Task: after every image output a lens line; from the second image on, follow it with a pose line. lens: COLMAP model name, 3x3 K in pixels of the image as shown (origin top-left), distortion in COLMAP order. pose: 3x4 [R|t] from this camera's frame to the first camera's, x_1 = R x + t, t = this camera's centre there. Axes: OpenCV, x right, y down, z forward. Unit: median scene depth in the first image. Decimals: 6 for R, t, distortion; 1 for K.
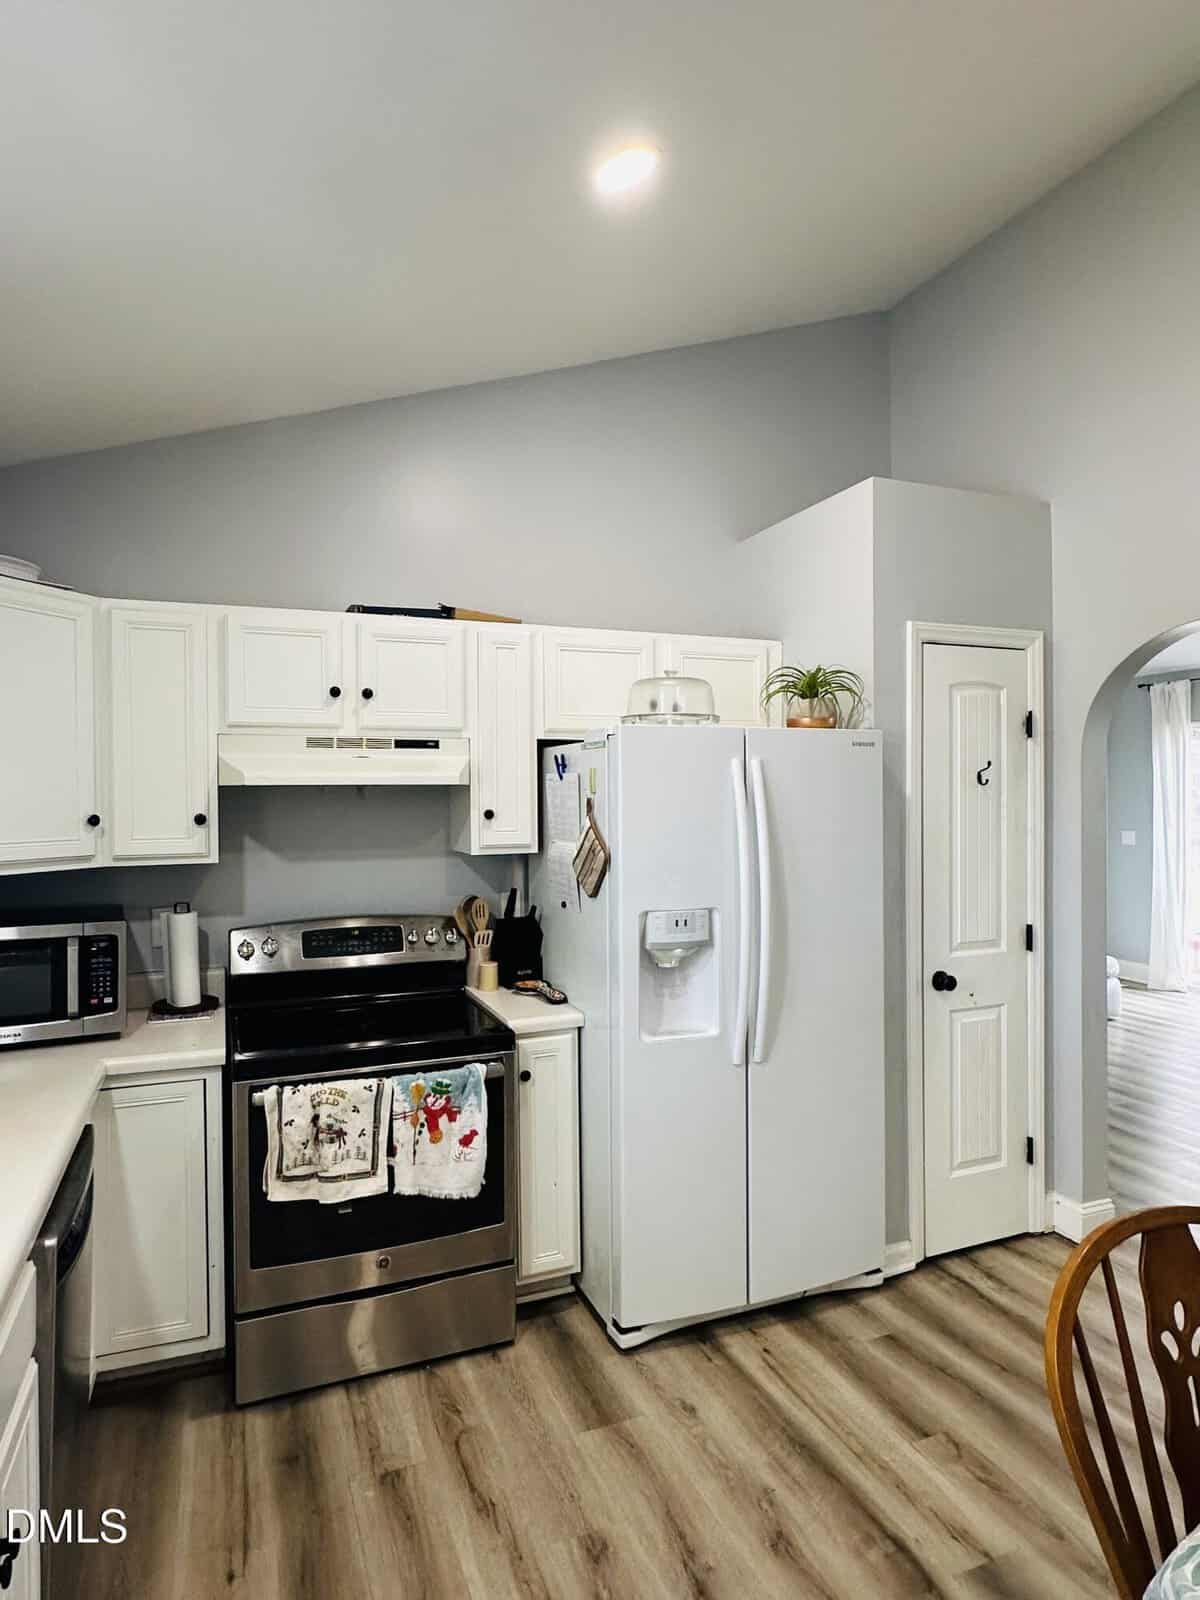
lens RADIAL K [[944.0, 0, 599.8], [0, 944.0, 760.7], [0, 0, 1]] dist [0.001199, -0.014313]
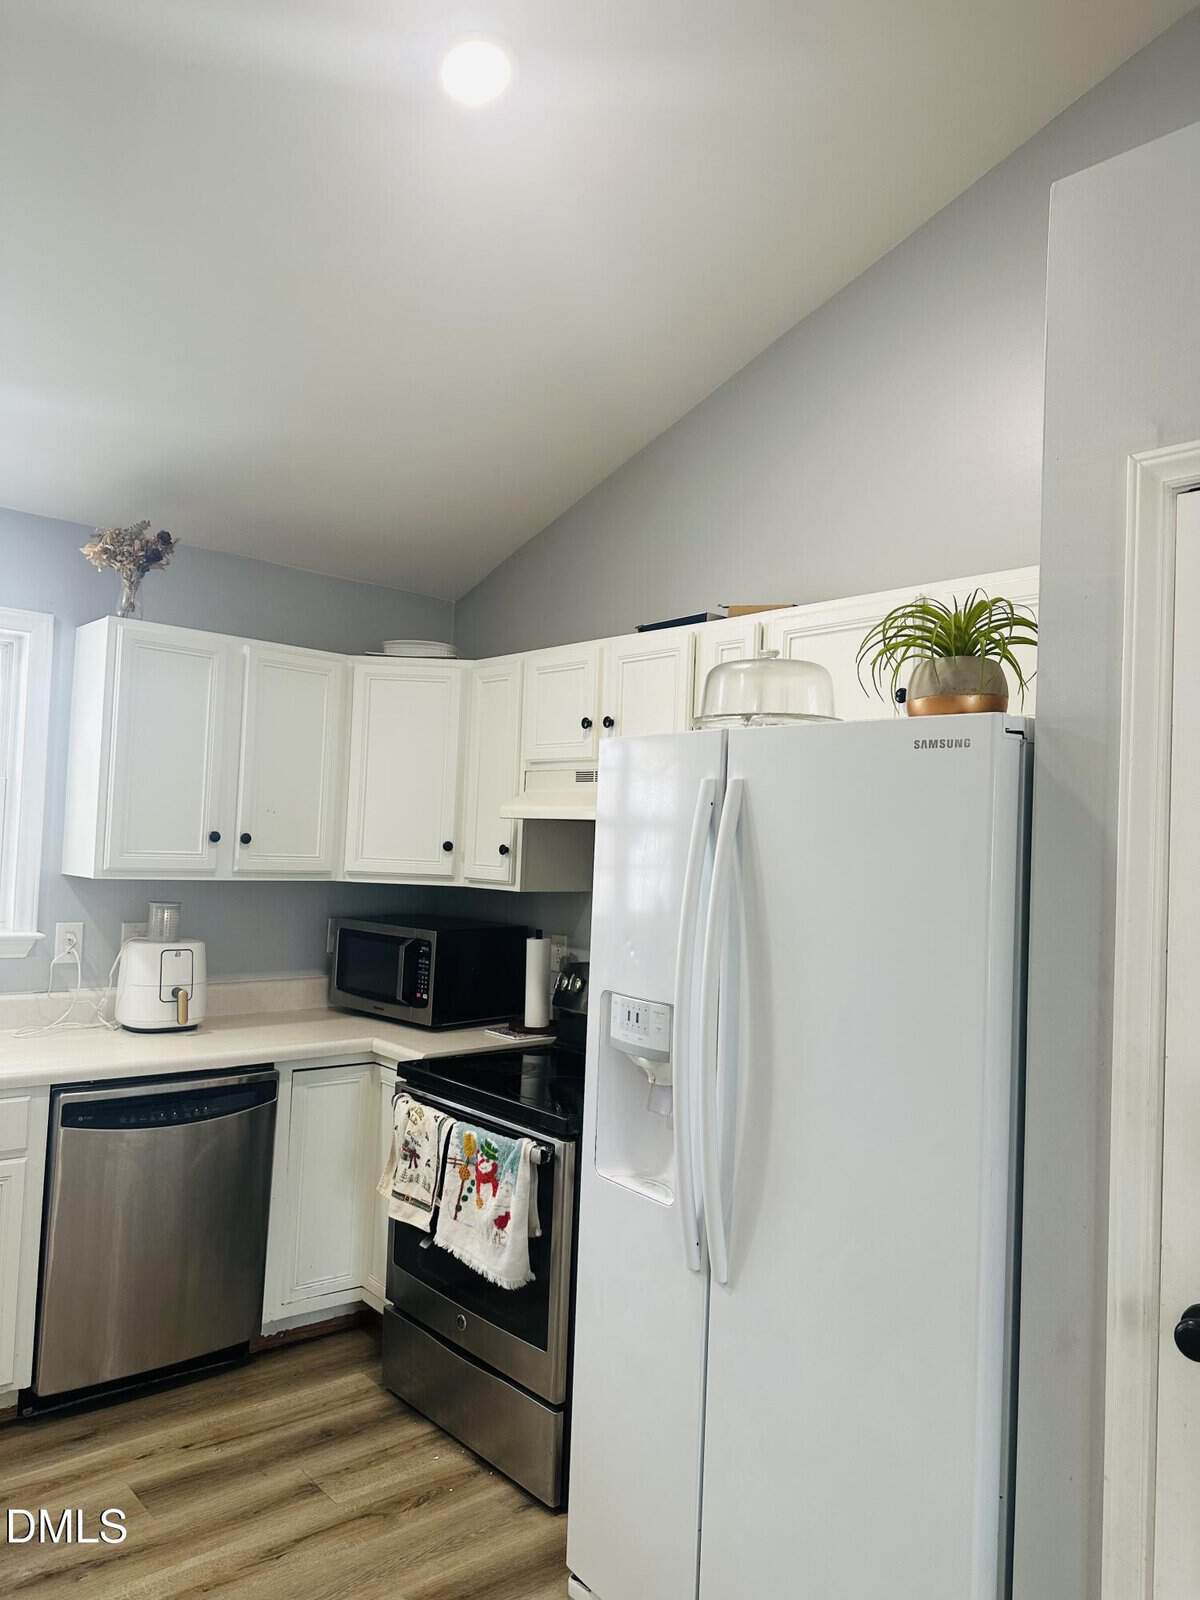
lens RADIAL K [[1126.7, 0, 600.0], [0, 1126.7, 800.0], [0, 0, 1]] dist [0.032419, -0.032273]
pose [[0.326918, -0.016025, -0.944917, 0.895344], [-0.044546, 0.998484, -0.032345, 0.045326], [0.944002, 0.052666, 0.325709, 0.739557]]
